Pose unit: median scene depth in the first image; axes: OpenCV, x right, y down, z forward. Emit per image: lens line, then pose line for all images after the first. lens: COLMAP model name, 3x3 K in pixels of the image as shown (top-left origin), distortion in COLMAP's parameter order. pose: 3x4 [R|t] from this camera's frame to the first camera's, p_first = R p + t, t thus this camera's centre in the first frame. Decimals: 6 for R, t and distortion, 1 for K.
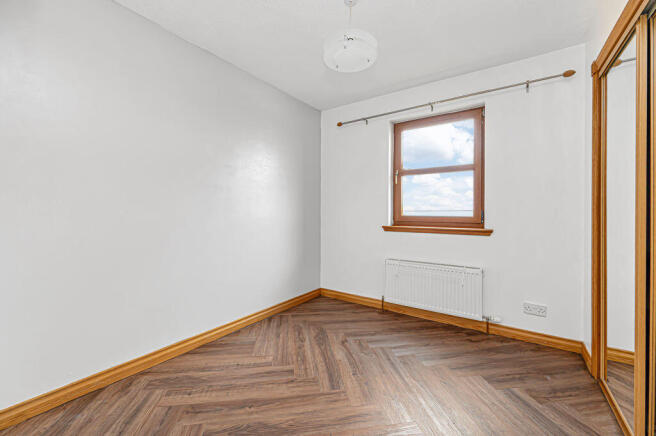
lens RADIAL K [[265.9, 0, 329.8], [0, 265.9, 211.4], [0, 0, 1]] dist [-0.002068, -0.000137]
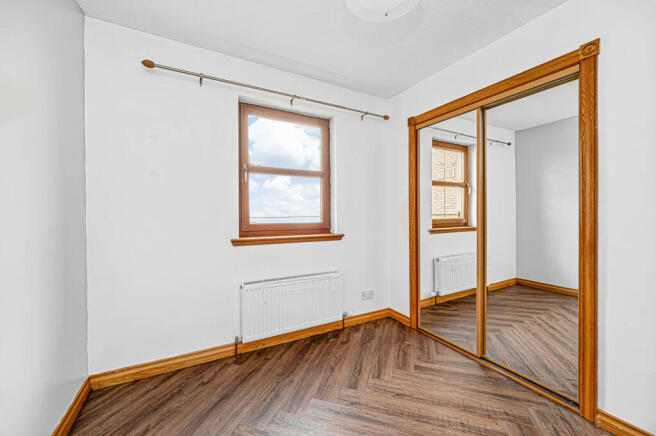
lens RADIAL K [[258.6, 0, 327.4], [0, 258.6, 214.0], [0, 0, 1]] dist [0.000838, 0.000090]
pose [[0.449944, -0.008135, 0.893020, -0.345274], [-0.000348, 0.999957, 0.009285, -0.022813], [-0.893057, -0.004488, 0.449922, 0.517562]]
